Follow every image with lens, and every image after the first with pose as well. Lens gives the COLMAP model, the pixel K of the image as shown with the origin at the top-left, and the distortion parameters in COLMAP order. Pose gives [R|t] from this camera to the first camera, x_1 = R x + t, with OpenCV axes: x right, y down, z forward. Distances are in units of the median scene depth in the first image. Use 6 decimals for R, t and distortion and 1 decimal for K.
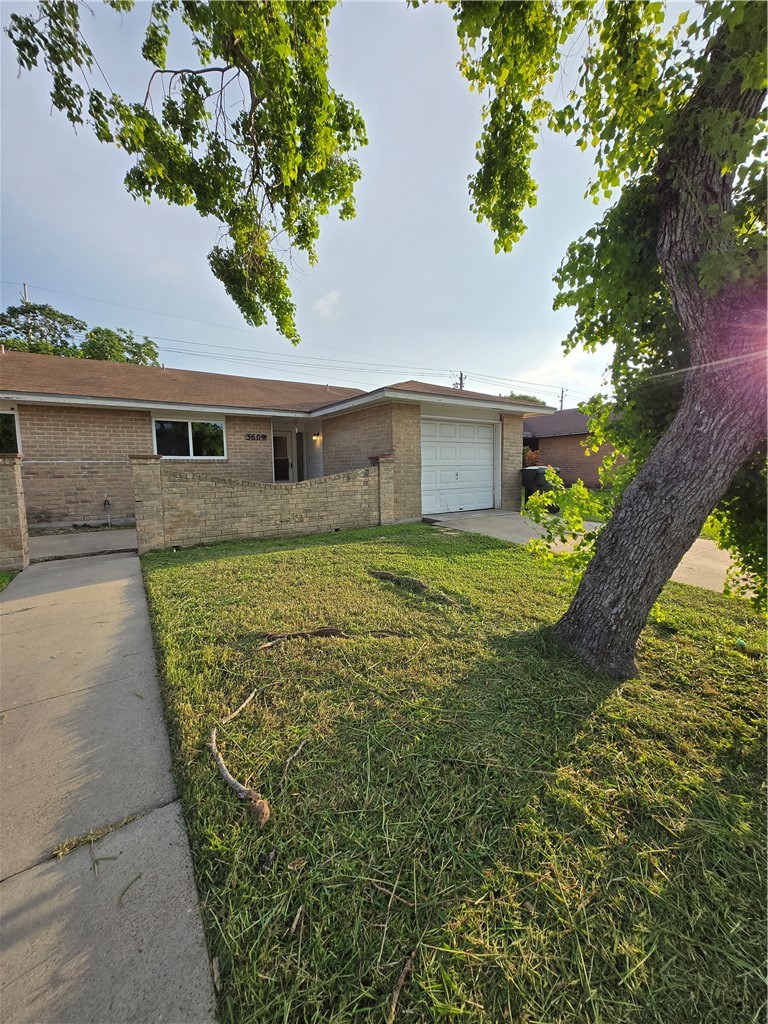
lens RADIAL K [[403.6, 0, 384.0], [0, 403.6, 512.0], [0, 0, 1]] dist [-0.000351, -0.000504]
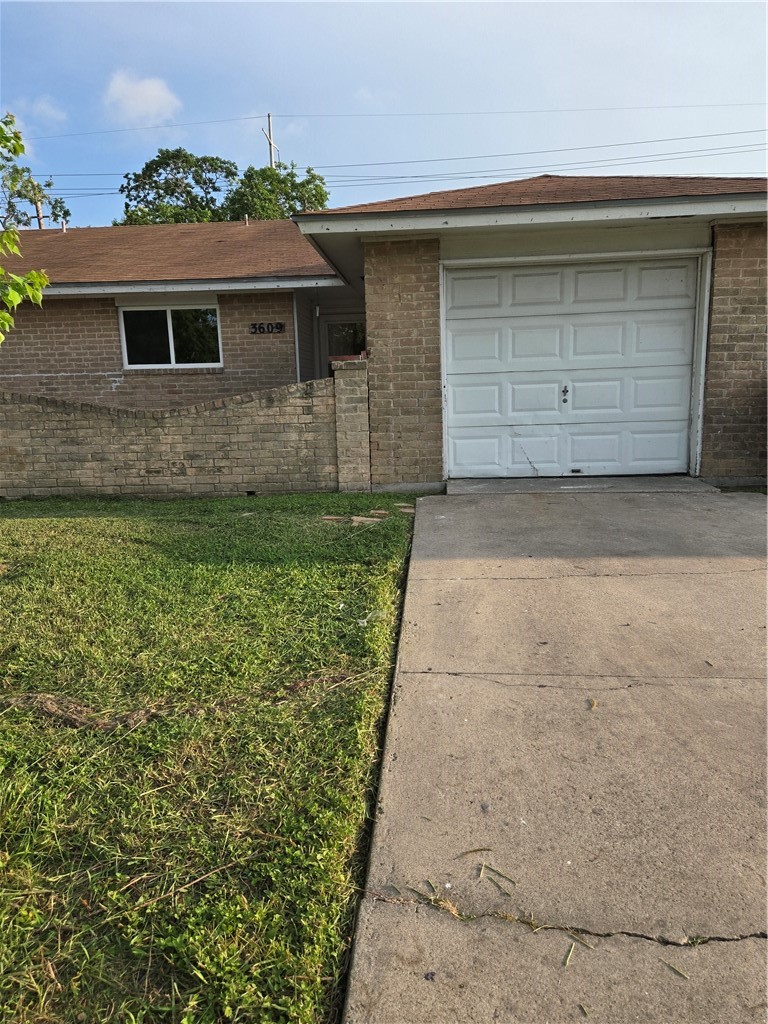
lens RADIAL K [[738.5, 0, 384.0], [0, 738.5, 512.0], [0, 0, 1]] dist [0.072392, -0.001460]
pose [[0.783948, 0.095811, -0.613389, 0.592290], [-0.049064, 0.994491, 0.092631, -0.031007], [0.618885, -0.042523, 0.784330, 0.277710]]
